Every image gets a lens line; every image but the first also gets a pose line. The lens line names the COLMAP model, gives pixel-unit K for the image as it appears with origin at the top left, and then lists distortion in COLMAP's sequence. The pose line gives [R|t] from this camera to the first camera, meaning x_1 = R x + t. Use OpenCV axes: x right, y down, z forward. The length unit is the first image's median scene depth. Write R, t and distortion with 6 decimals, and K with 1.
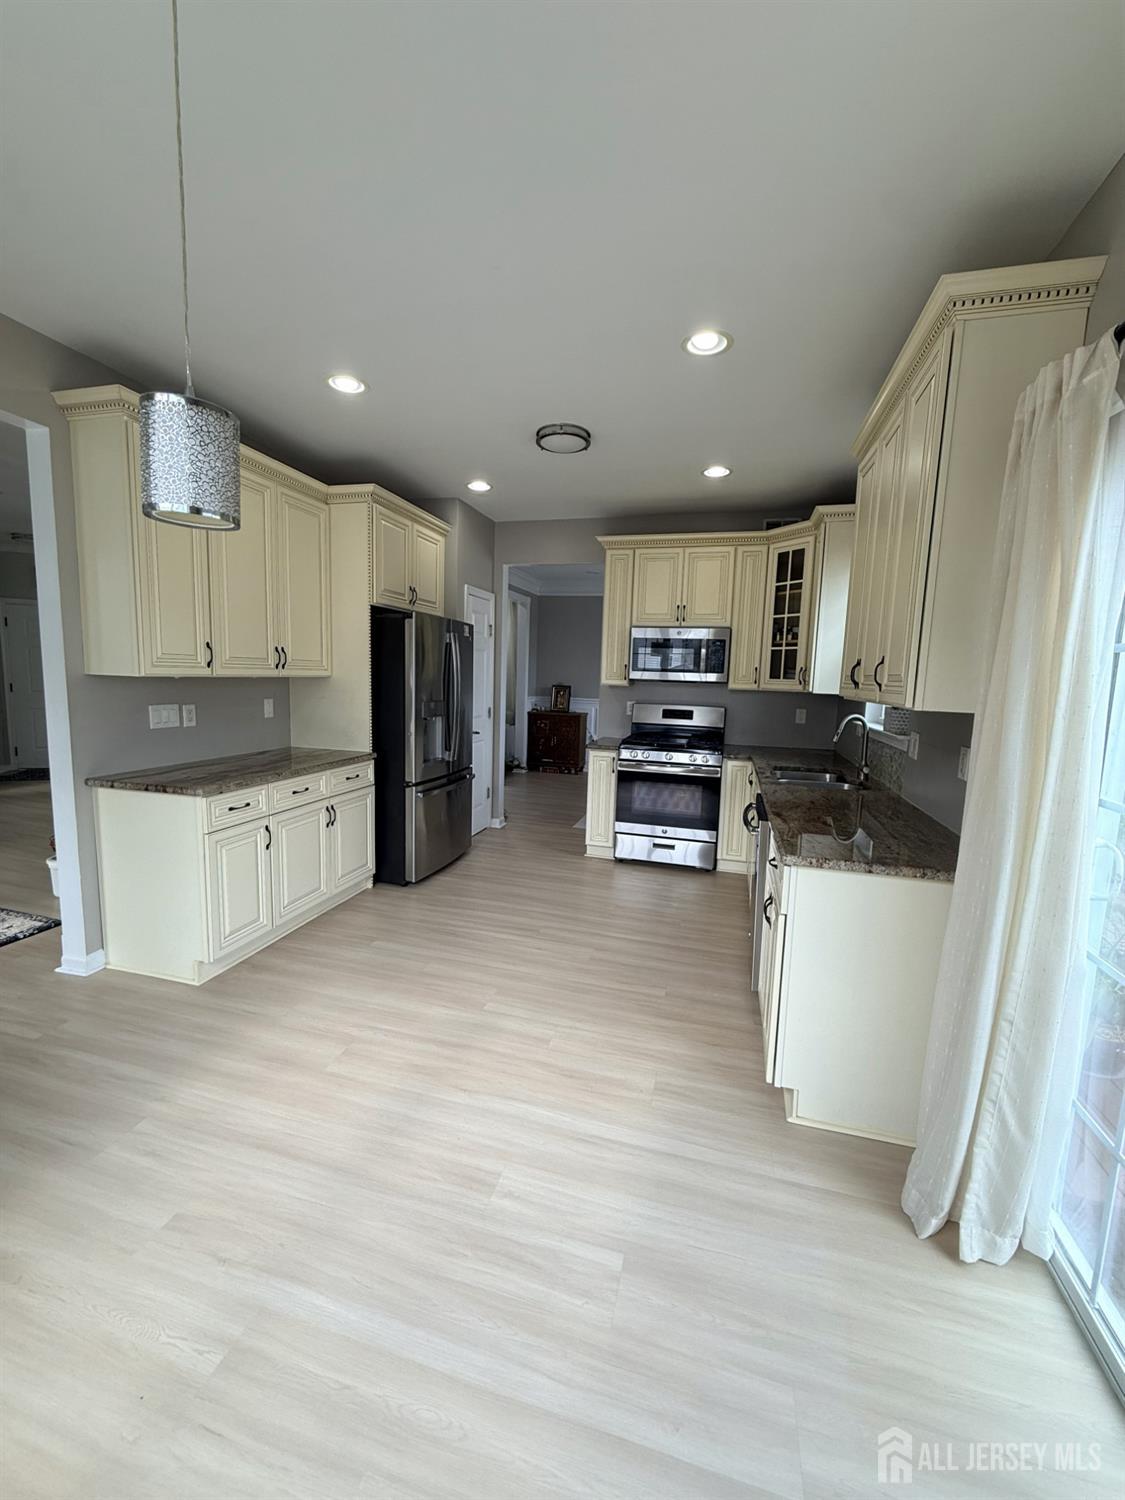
lens RADIAL K [[604.1, 0, 569.9], [0, 604.1, 743.2], [0, 0, 1]] dist [-0.000865, 0.000065]
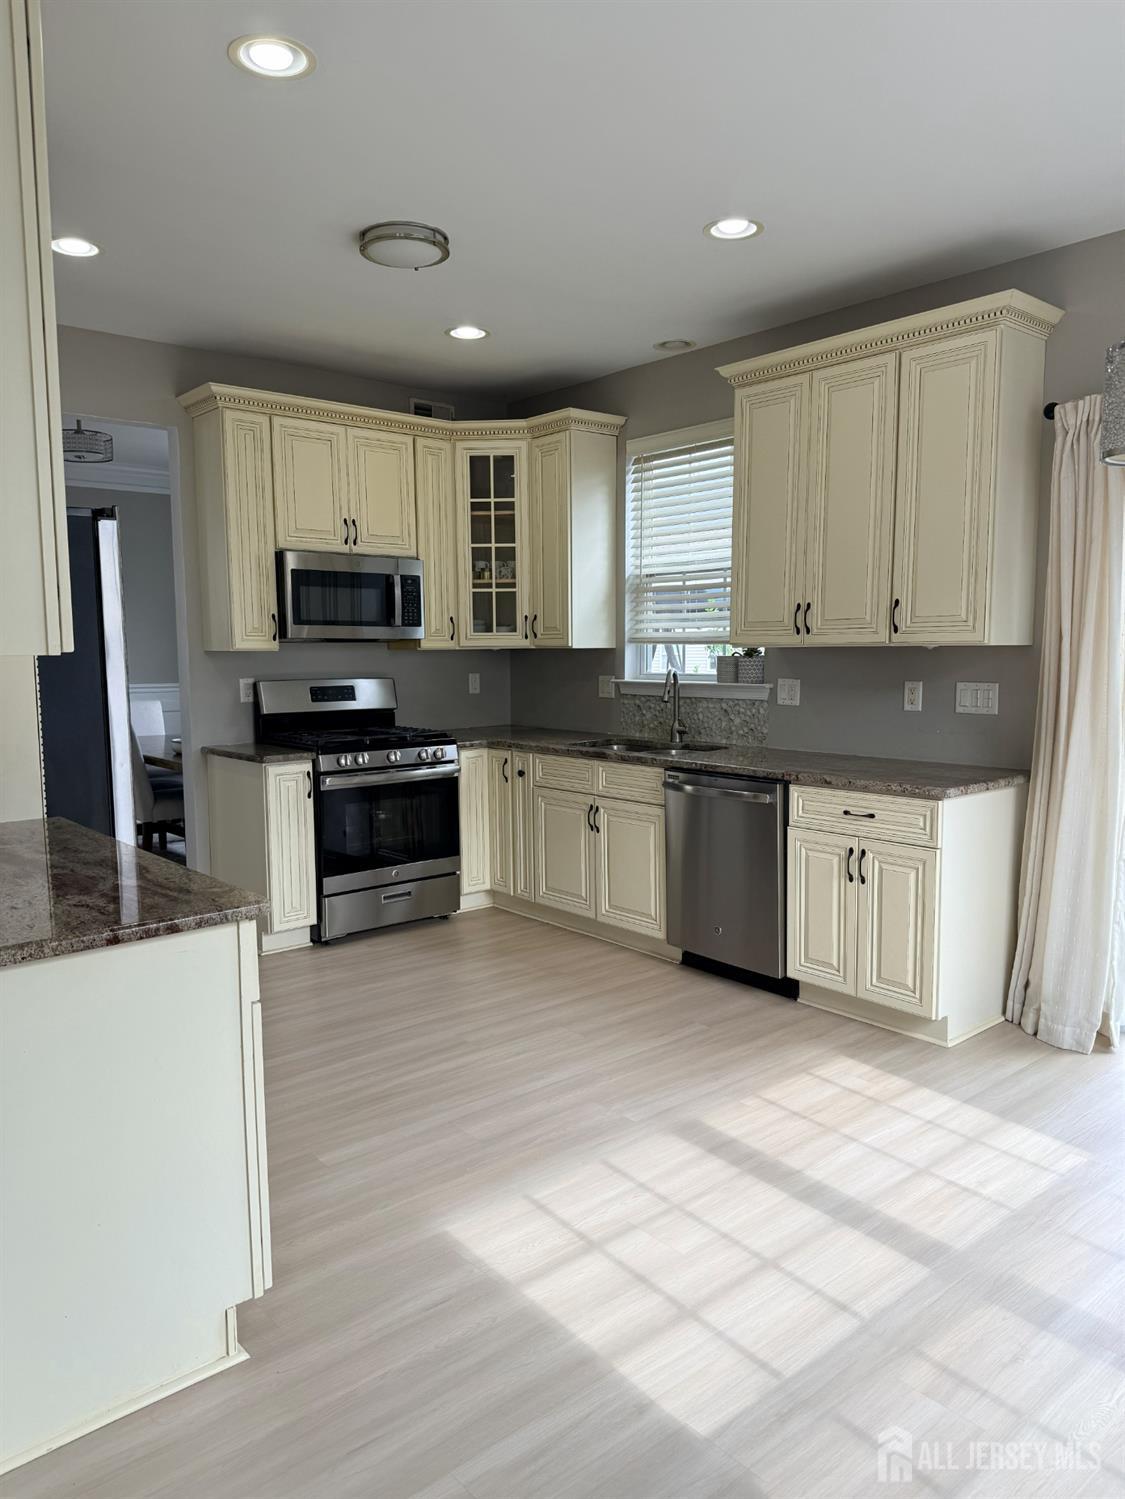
lens RADIAL K [[1051.3, 0, 562.5], [0, 1051.3, 749.5], [0, 0, 1]] dist [0.102160, -0.002836]
pose [[0.556220, -0.118524, 0.822540, -0.688520], [0.120153, 0.990847, 0.061526, -0.034375], [-0.822304, 0.064609, 0.565369, 0.224793]]
